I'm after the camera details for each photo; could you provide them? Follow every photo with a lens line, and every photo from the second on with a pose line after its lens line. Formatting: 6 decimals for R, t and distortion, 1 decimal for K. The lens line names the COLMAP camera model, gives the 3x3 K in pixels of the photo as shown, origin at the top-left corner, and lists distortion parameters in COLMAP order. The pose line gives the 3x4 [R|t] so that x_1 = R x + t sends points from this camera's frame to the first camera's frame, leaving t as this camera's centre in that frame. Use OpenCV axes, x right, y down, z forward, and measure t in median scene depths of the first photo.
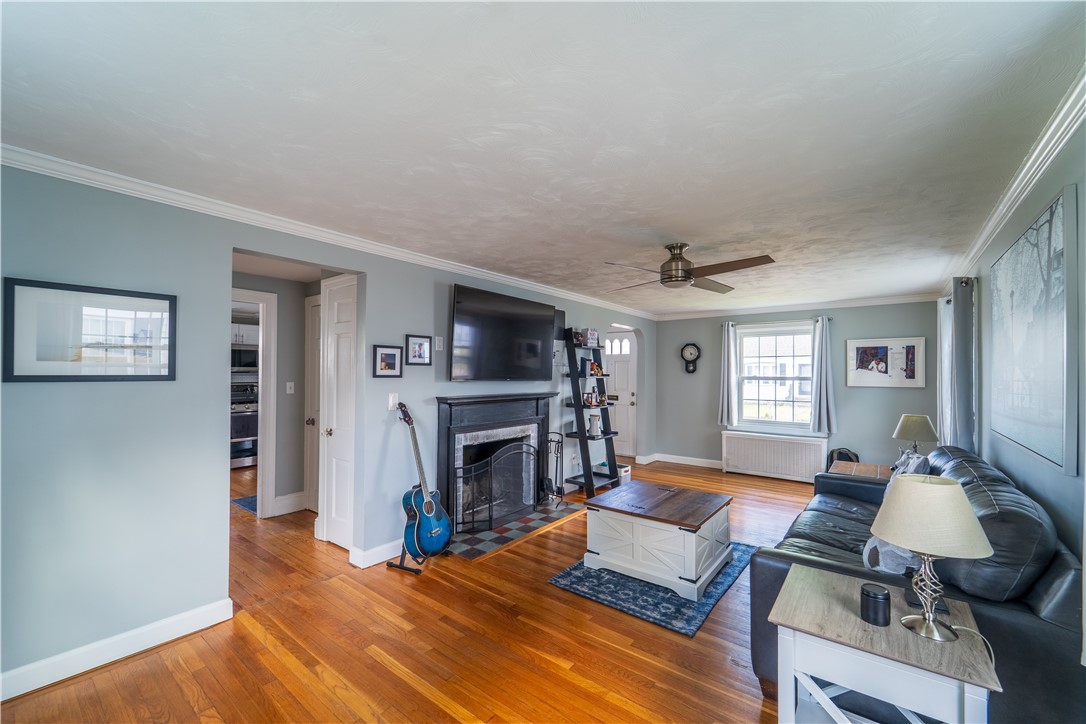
lens RADIAL K [[442.7, 0, 537.9], [0, 442.7, 368.4], [0, 0, 1]] dist [0.006057, -0.002101]
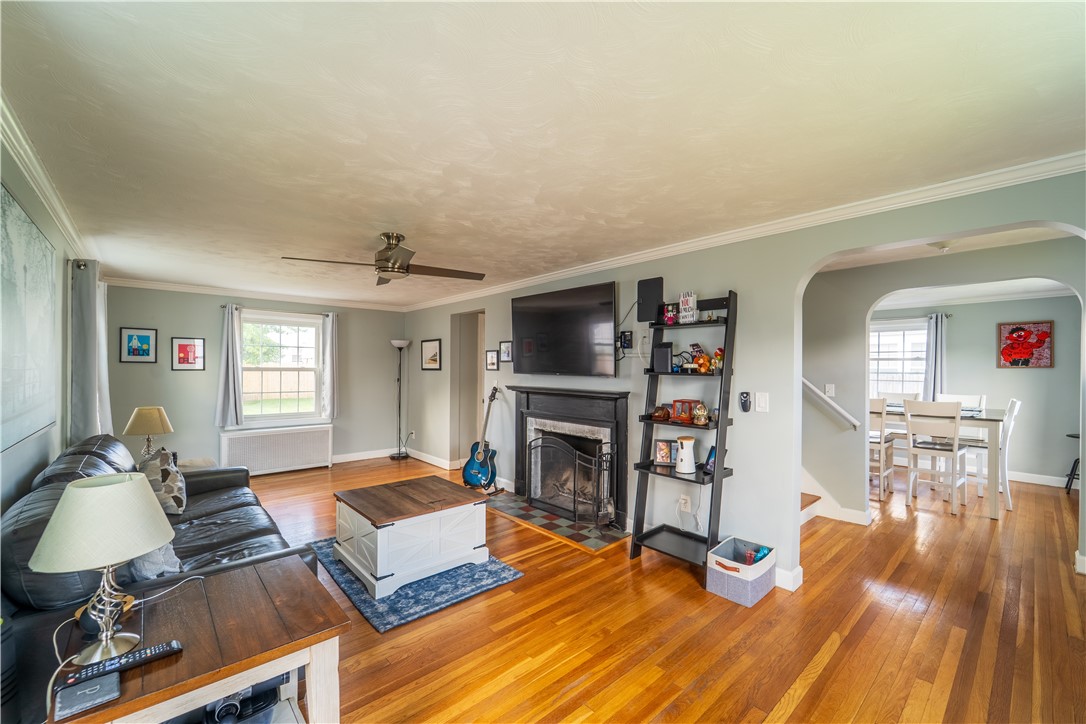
lens RADIAL K [[442.7, 0, 544.3], [0, 442.7, 369.4], [0, 0, 1]] dist [0.006057, -0.002101]
pose [[-0.171384, -0.001497, -0.985203, 0.947704], [0.006461, 0.999976, -0.002643, 0.018047], [0.985183, -0.006818, -0.171370, 1.165255]]
